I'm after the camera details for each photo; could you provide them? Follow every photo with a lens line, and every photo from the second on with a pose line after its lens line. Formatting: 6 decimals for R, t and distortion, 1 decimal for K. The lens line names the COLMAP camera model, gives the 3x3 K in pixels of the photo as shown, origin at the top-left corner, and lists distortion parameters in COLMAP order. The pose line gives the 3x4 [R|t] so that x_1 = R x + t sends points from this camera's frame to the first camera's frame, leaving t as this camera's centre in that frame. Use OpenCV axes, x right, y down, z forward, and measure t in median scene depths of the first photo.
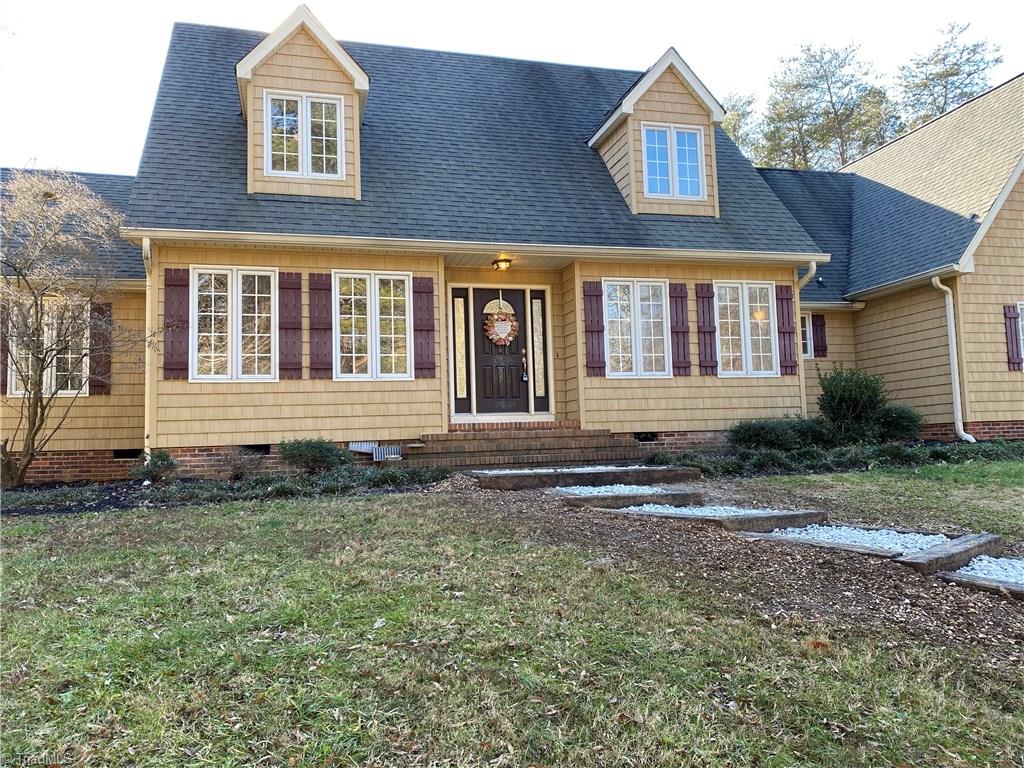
lens RADIAL K [[645.3, 0, 510.3], [0, 645.3, 403.5], [0, 0, 1]] dist [0.038871, 0.000062]
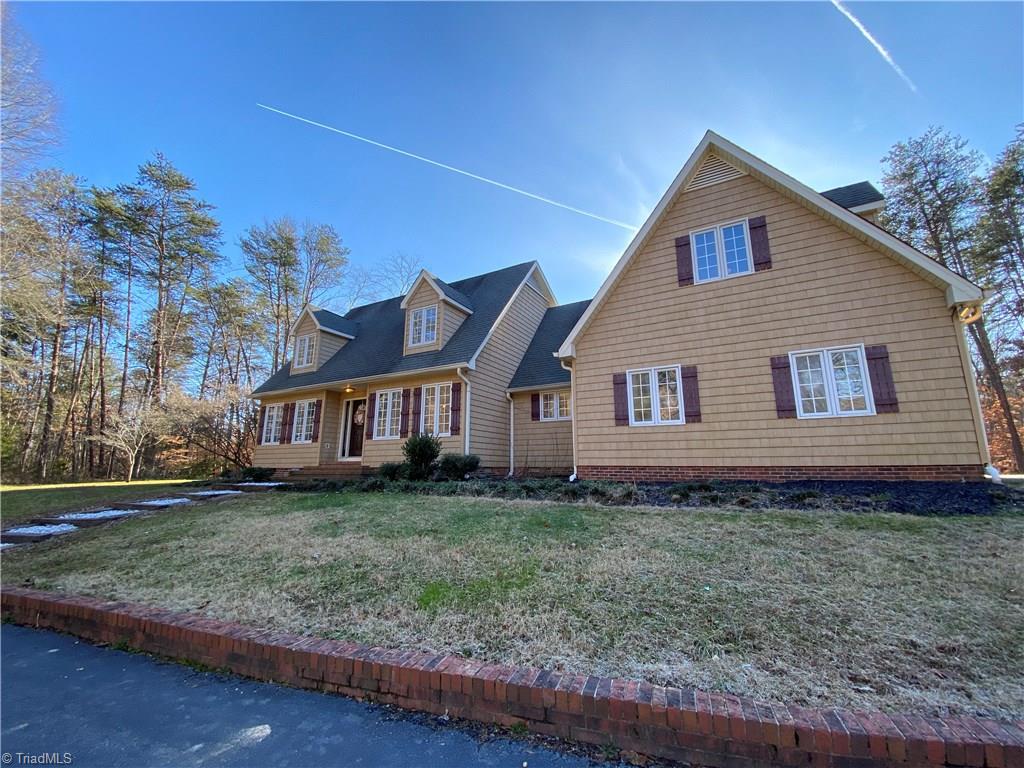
lens RADIAL K [[418.4, 0, 512.0], [0, 418.4, 384.0], [0, 0, 1]] dist [-0.001164, -0.000311]
pose [[0.728793, -0.105443, -0.676567, 1.173263], [0.016577, 0.990500, -0.136513, -0.022925], [0.684534, 0.088274, 0.723617, 0.280746]]
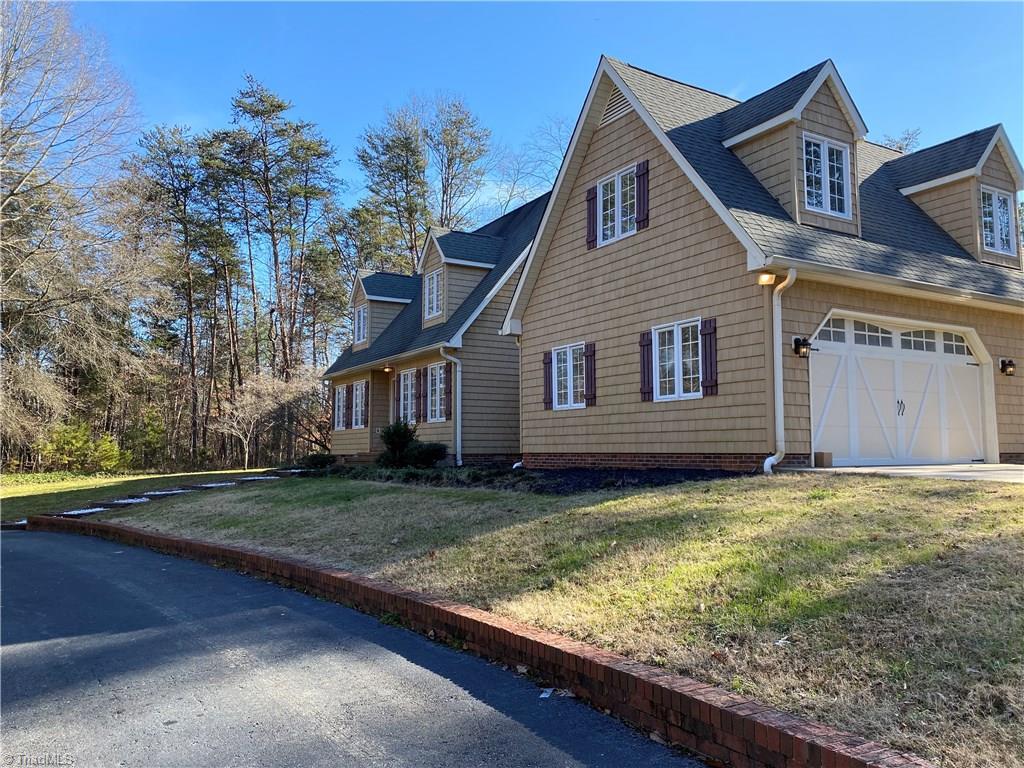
lens RADIAL K [[777.4, 0, 512.0], [0, 777.4, 384.0], [0, 0, 1]] dist [0.055673, 0.000279]
pose [[0.297138, -0.054054, -0.953303, 2.067280], [0.051341, 0.997856, -0.040578, -0.042229], [0.953453, -0.036886, 0.299277, 0.544114]]
